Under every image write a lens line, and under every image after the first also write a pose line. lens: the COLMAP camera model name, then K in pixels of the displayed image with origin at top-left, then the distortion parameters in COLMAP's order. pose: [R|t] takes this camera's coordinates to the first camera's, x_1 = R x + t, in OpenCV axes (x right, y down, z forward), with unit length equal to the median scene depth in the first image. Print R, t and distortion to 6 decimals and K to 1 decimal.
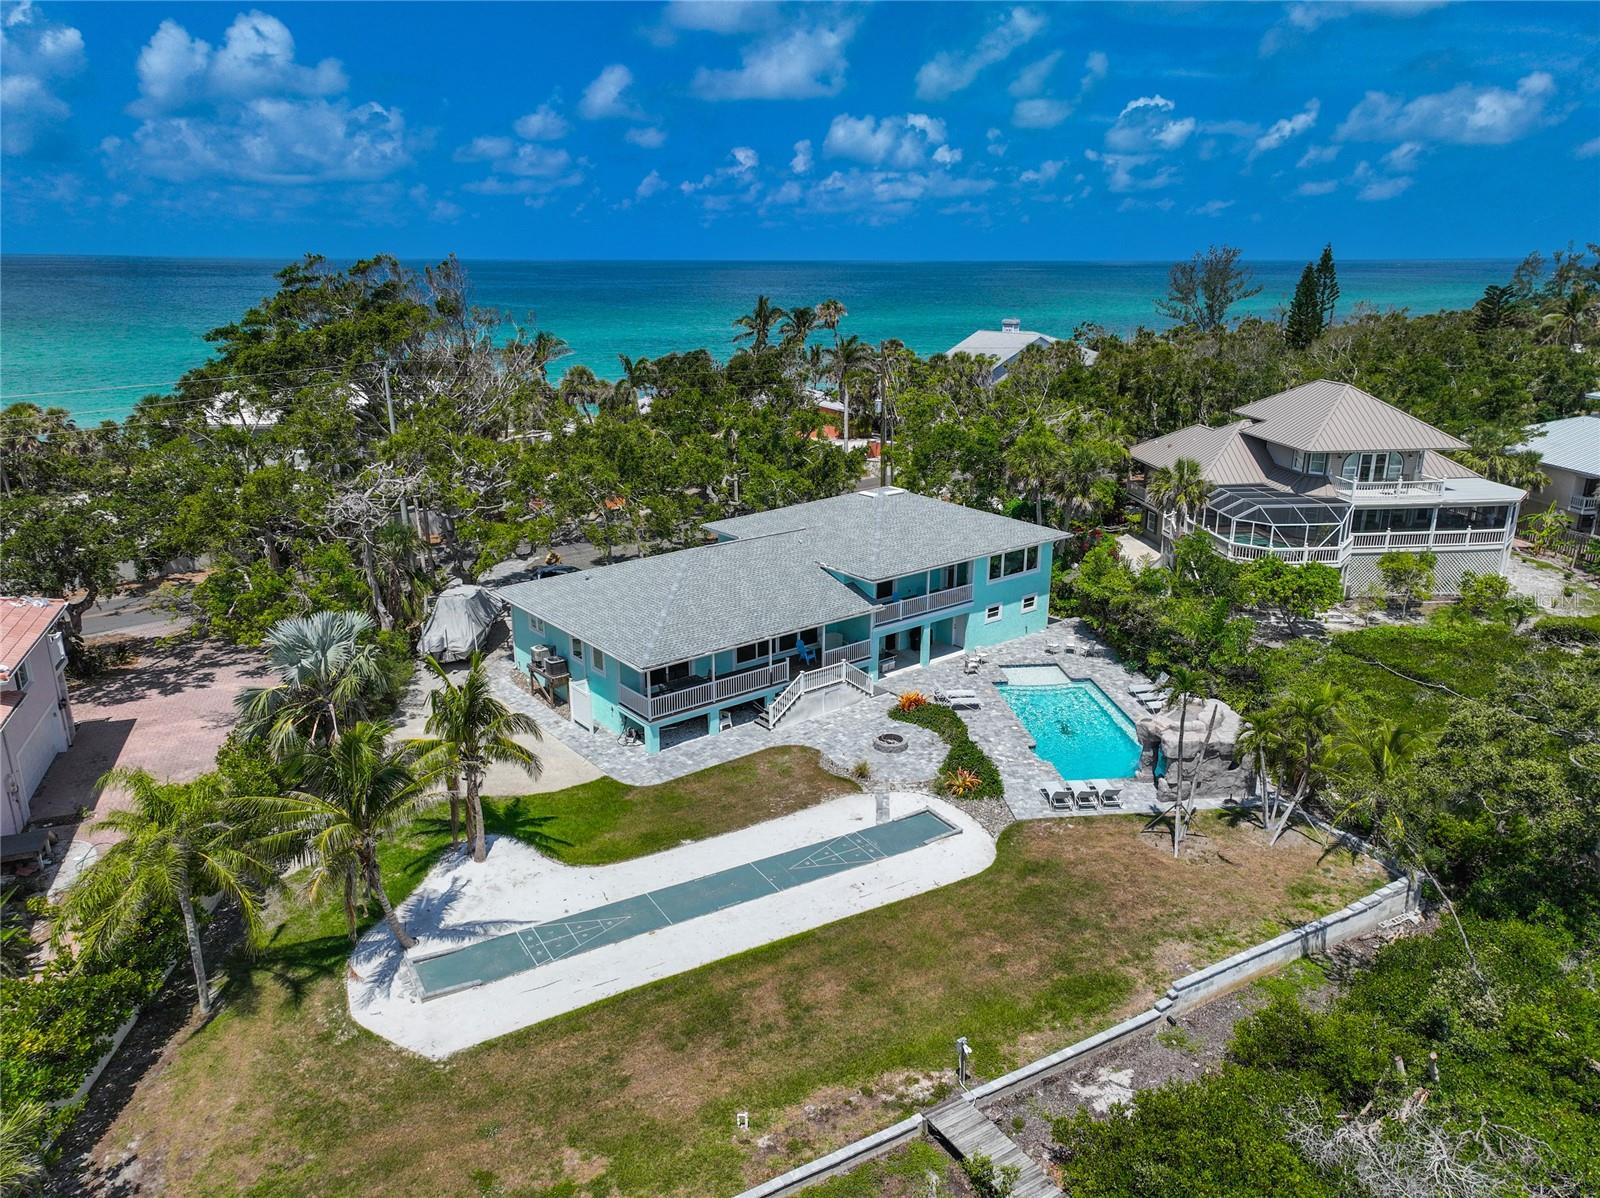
lens RADIAL K [[1121.2, 0, 800.0], [0, 1121.2, 599.0], [0, 0, 1]] dist [-0.004031, 0.048590]
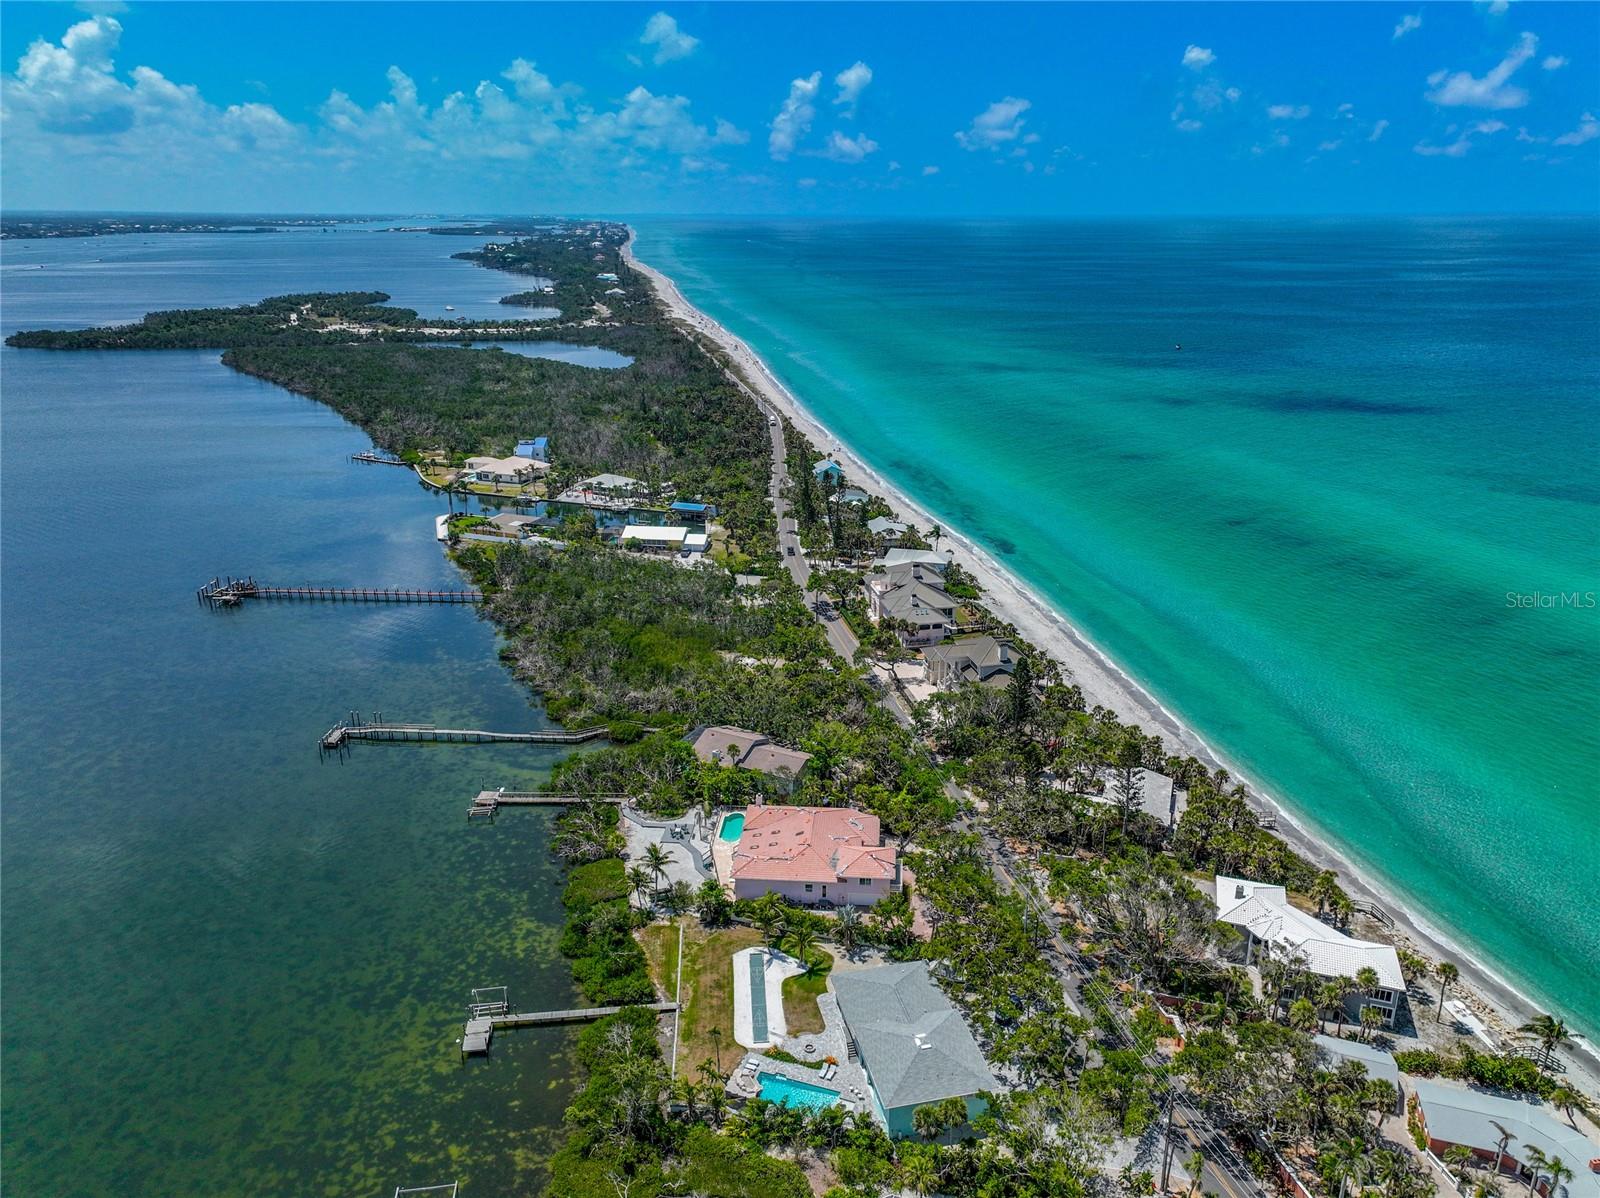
lens RADIAL K [[1121.2, 0, 800.0], [0, 1121.2, 599.0], [0, 0, 1]] dist [-0.004031, 0.048590]
pose [[-0.444104, 0.295925, -0.845695, 2.411191], [-0.255693, 0.862771, 0.436173, -2.355767], [0.858716, 0.409945, -0.307495, 1.454721]]
